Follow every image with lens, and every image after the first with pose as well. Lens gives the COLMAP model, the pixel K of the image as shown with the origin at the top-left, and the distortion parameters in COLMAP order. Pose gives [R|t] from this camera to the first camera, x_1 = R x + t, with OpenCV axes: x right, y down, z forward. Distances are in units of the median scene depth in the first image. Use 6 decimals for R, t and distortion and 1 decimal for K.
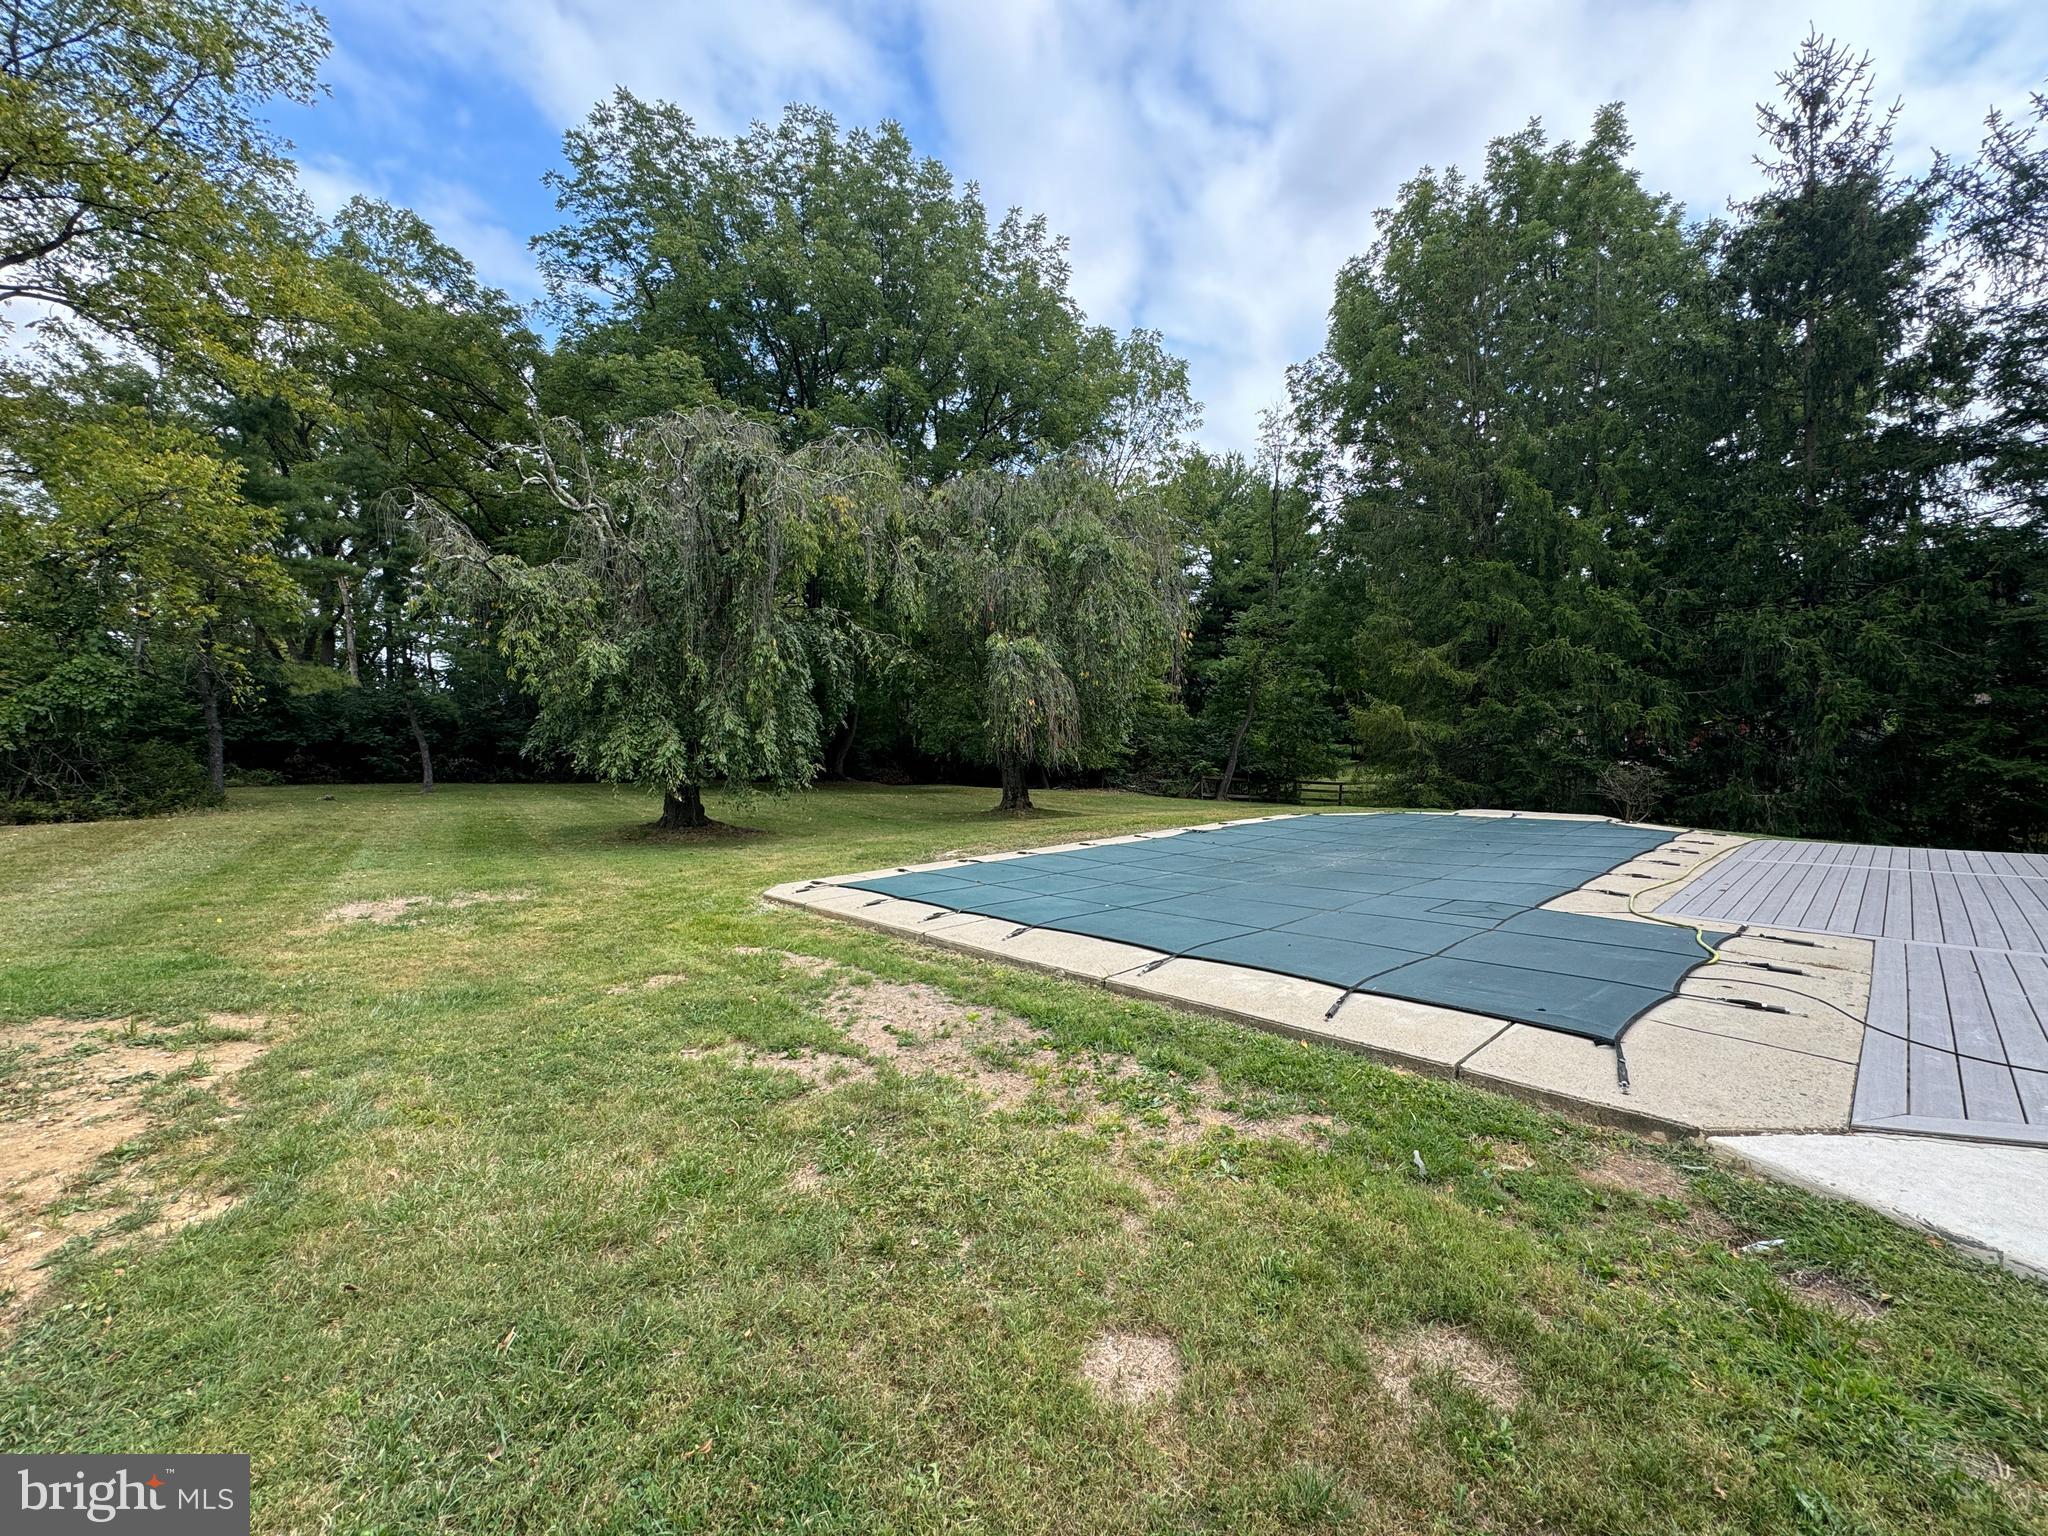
lens RADIAL K [[811.5, 0, 1024.2], [0, 811.5, 767.4], [0, 0, 1]] dist [-0.004683, 0.000943]
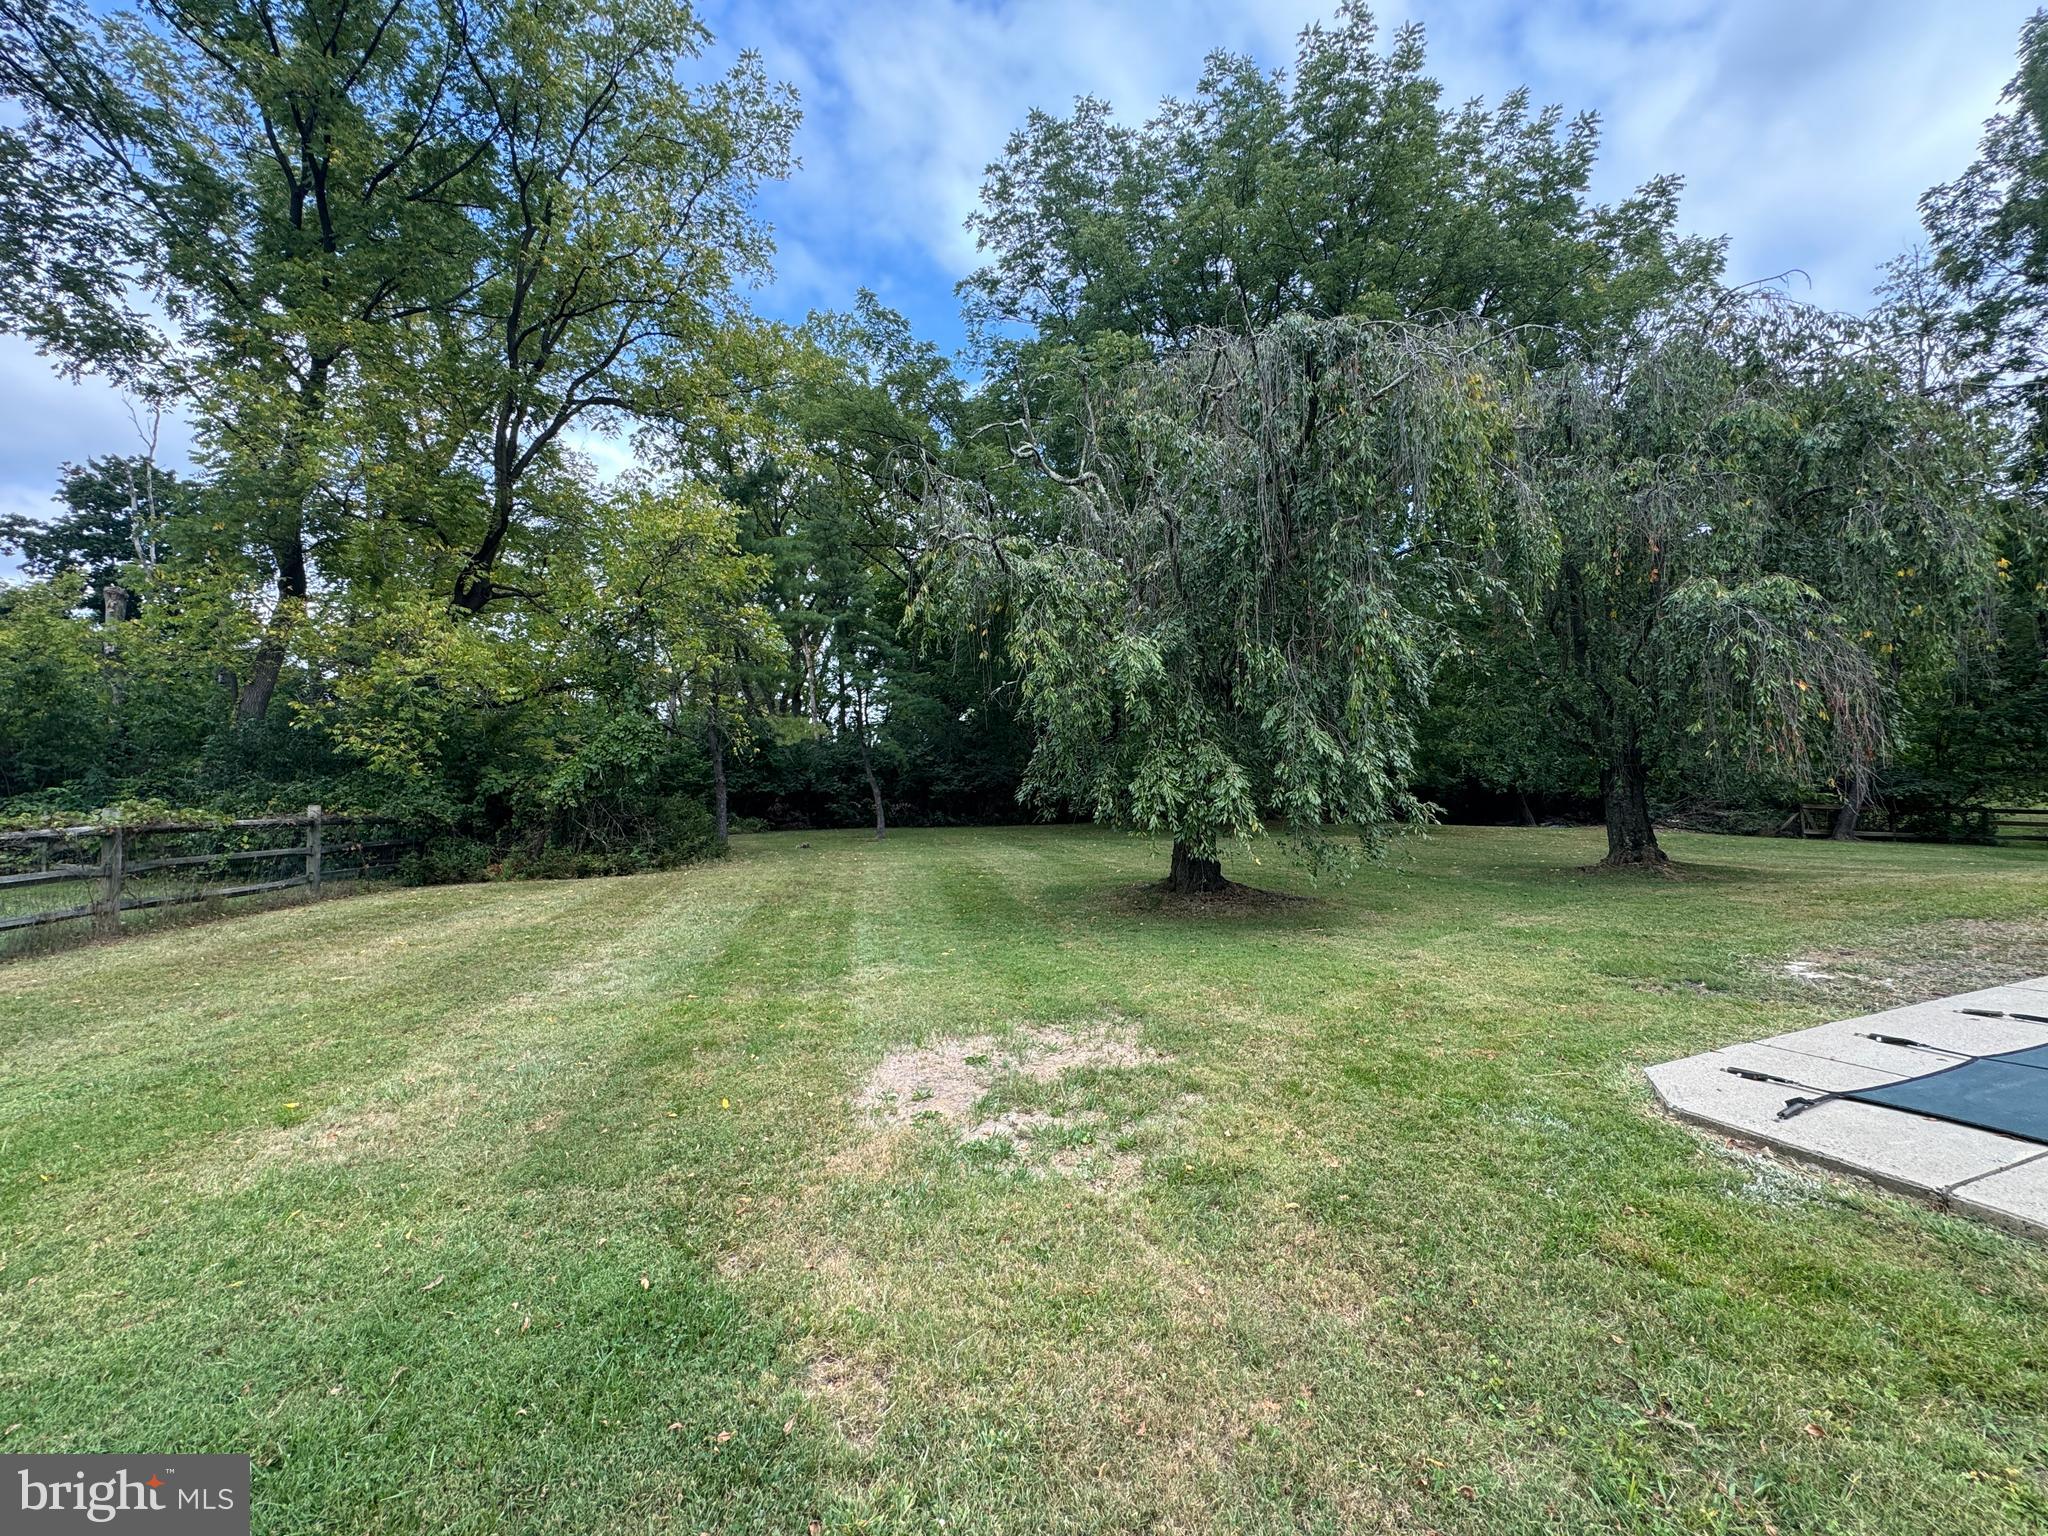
lens RADIAL K [[811.5, 0, 1025.4], [0, 811.5, 768.5], [0, 0, 1]] dist [-0.004683, 0.000943]
pose [[0.909445, -0.040132, -0.413884, -0.229954], [0.022844, 0.998651, -0.046639, -0.006990], [0.415197, 0.032961, 0.909134, 0.231821]]
